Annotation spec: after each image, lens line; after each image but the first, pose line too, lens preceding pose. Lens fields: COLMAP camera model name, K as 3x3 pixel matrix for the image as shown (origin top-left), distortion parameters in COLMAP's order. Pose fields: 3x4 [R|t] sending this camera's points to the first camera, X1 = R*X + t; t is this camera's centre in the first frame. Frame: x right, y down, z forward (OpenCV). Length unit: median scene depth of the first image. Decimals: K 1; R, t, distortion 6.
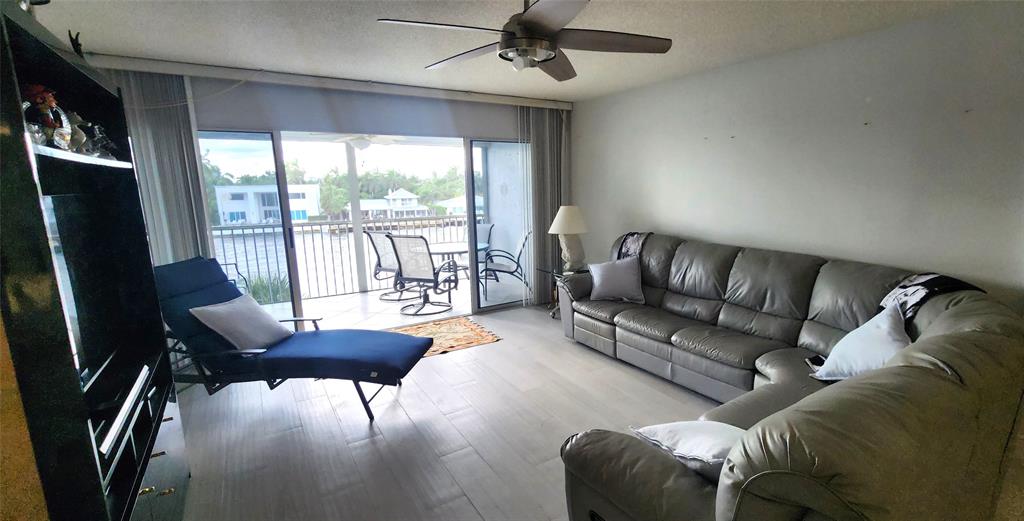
lens RADIAL K [[446.8, 0, 512.2], [0, 446.8, 266.2], [0, 0, 1]] dist [0.001212, 0.000258]
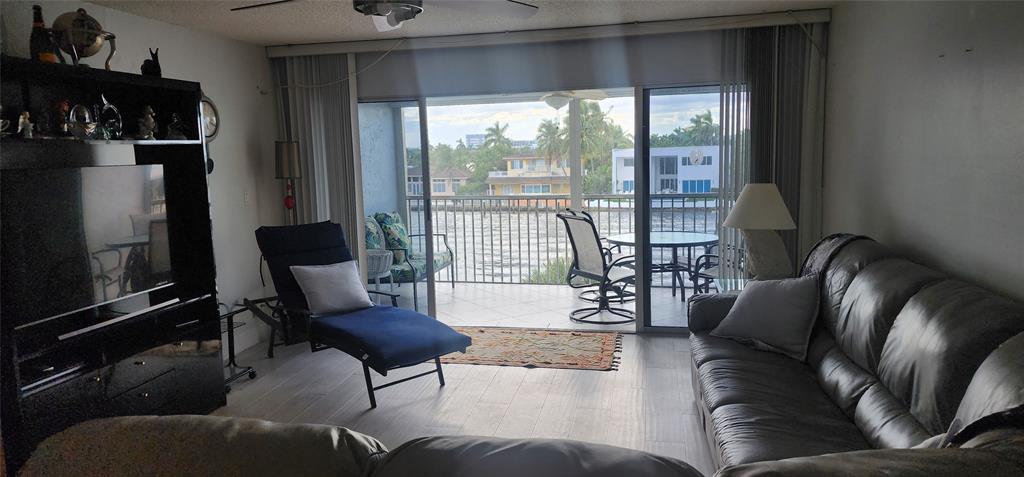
lens RADIAL K [[641.9, 0, 512.0], [0, 641.9, 238.5], [0, 0, 1]] dist [0.084491, -0.072206]
pose [[0.726128, 0.084010, -0.682408, 0.535271], [-0.108404, 0.994082, 0.007029, -0.031559], [0.678960, 0.068872, 0.730937, 0.131273]]
